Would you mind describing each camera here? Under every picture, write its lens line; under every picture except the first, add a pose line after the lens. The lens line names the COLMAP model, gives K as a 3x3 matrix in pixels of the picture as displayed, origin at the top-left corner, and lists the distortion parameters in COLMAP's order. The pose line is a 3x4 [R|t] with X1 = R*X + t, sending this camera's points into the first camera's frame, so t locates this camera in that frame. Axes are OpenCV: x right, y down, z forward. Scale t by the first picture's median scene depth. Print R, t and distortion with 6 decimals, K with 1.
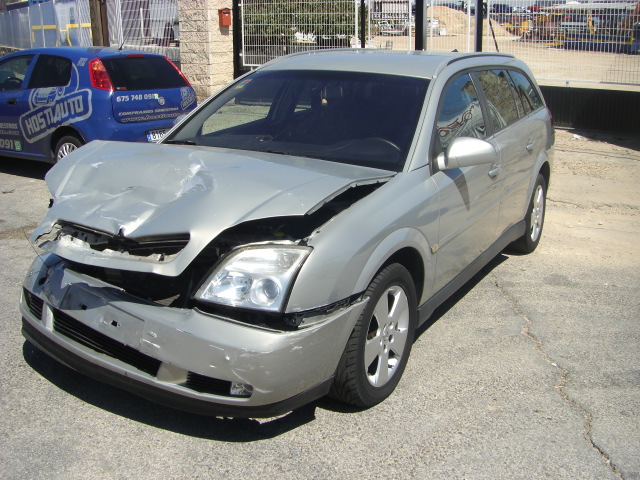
lens RADIAL K [[740.9, 0, 309.3], [0, 740.9, 218.6], [0, 0, 1]] dist [-0.140931, 0.000000]
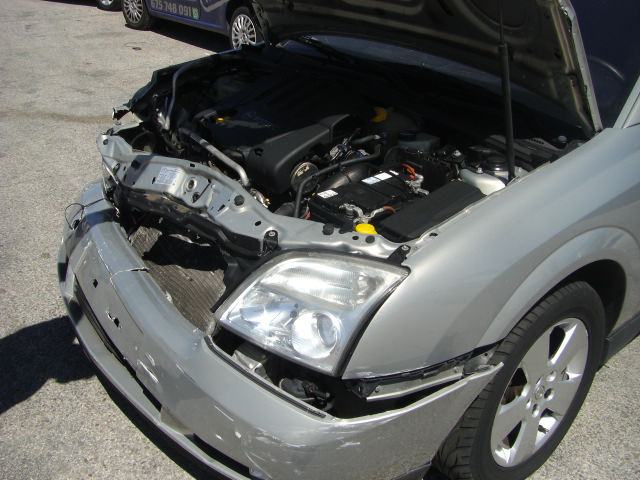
lens RADIAL K [[740.9, 0, 305.3], [0, 740.9, 211.9], [0, 0, 1]] dist [-0.140931, 0.000000]
pose [[0.945689, 0.138161, -0.294252, 0.078446], [-0.087817, 0.980111, 0.177962, -0.086472], [0.312987, -0.142457, 0.939013, 0.397869]]
